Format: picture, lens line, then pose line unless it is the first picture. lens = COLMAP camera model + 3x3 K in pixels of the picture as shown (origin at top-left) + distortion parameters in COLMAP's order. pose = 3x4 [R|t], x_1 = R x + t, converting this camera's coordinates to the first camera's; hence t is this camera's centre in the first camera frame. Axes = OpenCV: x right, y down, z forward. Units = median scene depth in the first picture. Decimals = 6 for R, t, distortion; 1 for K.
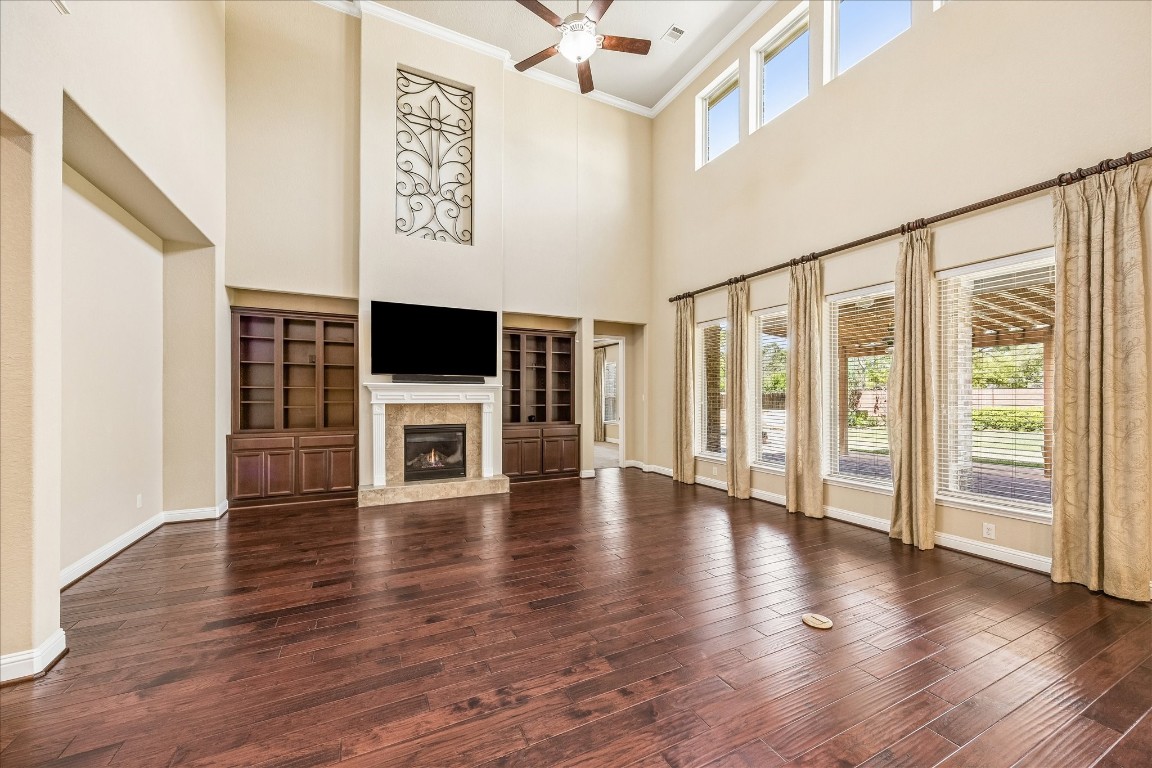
lens RADIAL K [[449.3, 0, 588.0], [0, 449.3, 391.6], [0, 0, 1]] dist [0.002598, -0.000053]
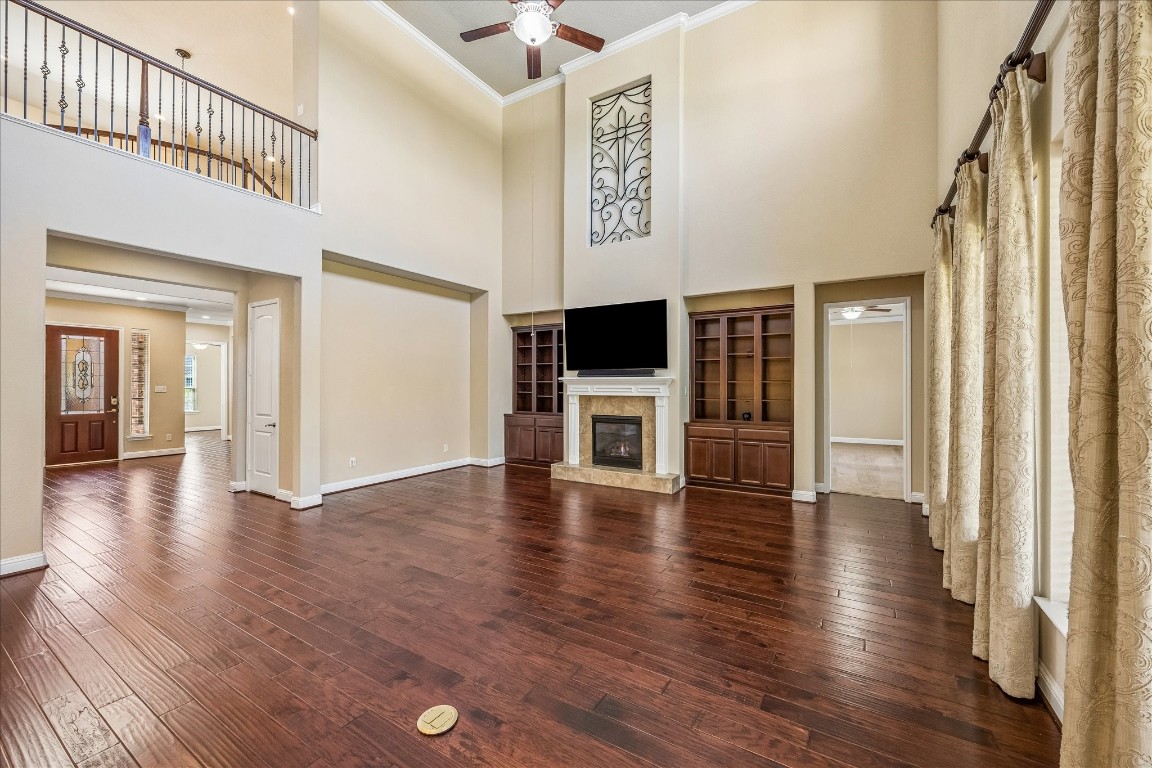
lens RADIAL K [[449.3, 0, 569.3], [0, 449.3, 384.2], [0, 0, 1]] dist [0.002598, -0.000053]
pose [[0.515467, -0.007242, -0.856879, 0.502257], [0.002246, 0.999972, -0.007100, 0.006314], [0.856906, 0.001735, 0.515469, 0.349411]]
